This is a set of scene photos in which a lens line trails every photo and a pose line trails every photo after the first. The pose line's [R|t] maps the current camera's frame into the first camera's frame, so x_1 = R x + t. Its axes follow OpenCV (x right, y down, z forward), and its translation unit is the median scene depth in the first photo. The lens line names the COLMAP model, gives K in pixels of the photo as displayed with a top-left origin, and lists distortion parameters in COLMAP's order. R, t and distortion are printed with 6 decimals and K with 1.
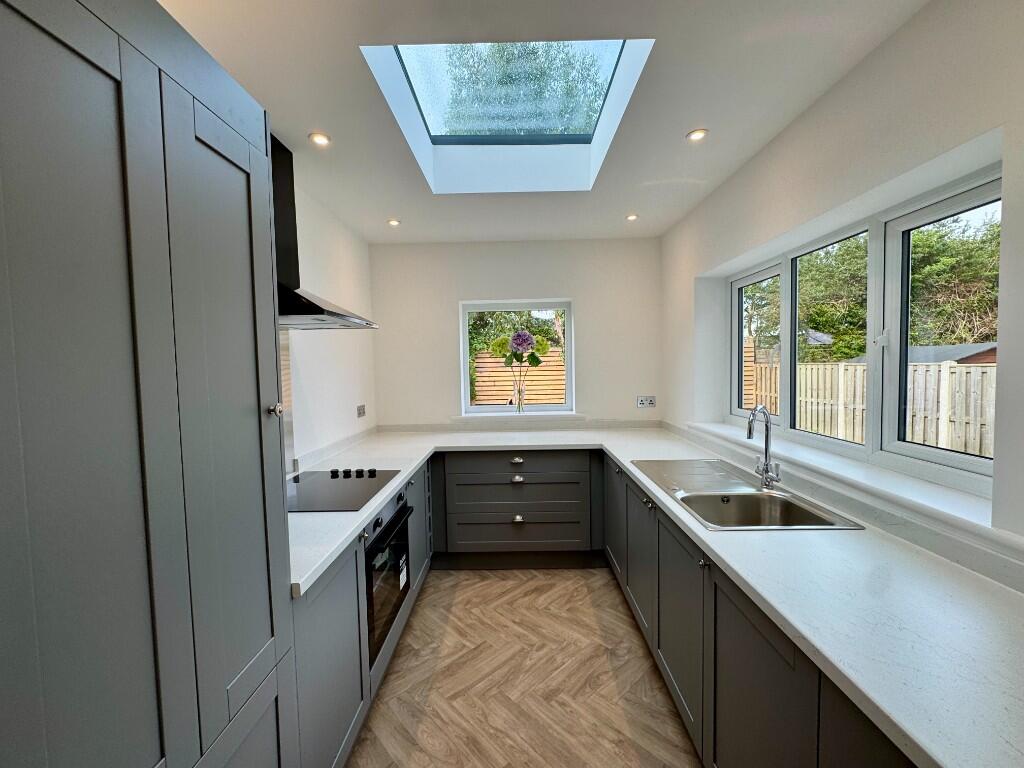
lens RADIAL K [[410.8, 0, 512.0], [0, 410.8, 384.0], [0, 0, 1]] dist [-0.003453, -0.000158]
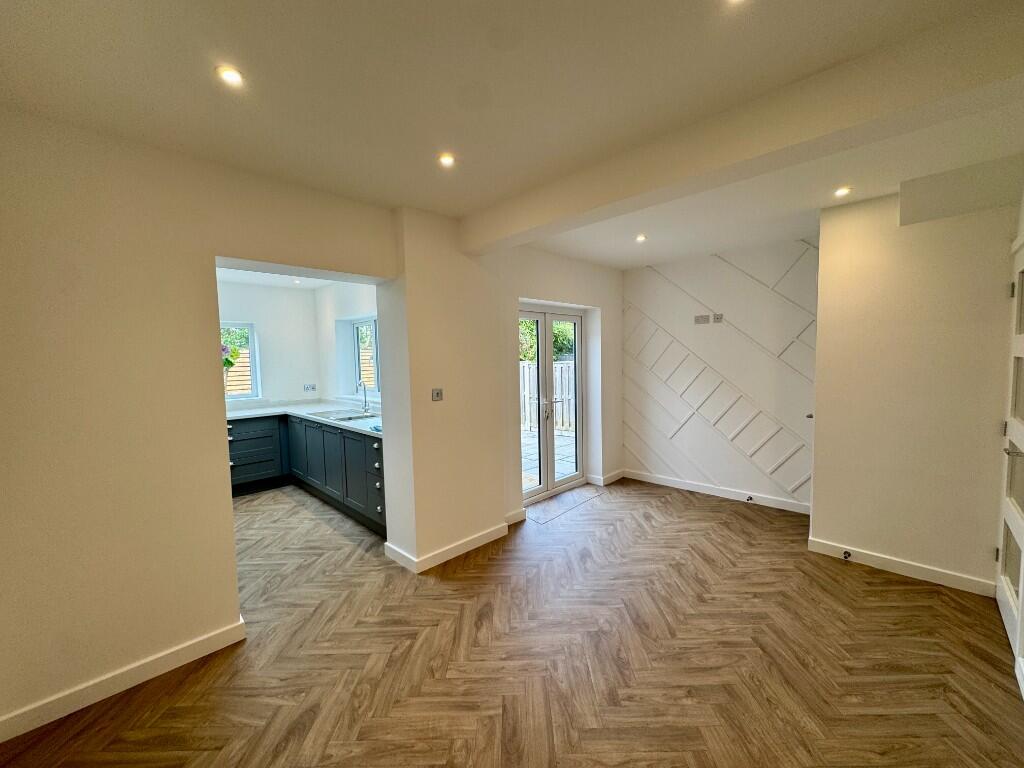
lens RADIAL K [[410.8, 0, 512.0], [0, 410.8, 384.0], [0, 0, 1]] dist [-0.003453, -0.000158]
pose [[0.694460, -0.046407, 0.718033, -0.365344], [0.039692, 0.998869, 0.026169, 0.021554], [-0.718436, 0.010327, 0.695517, -0.914401]]
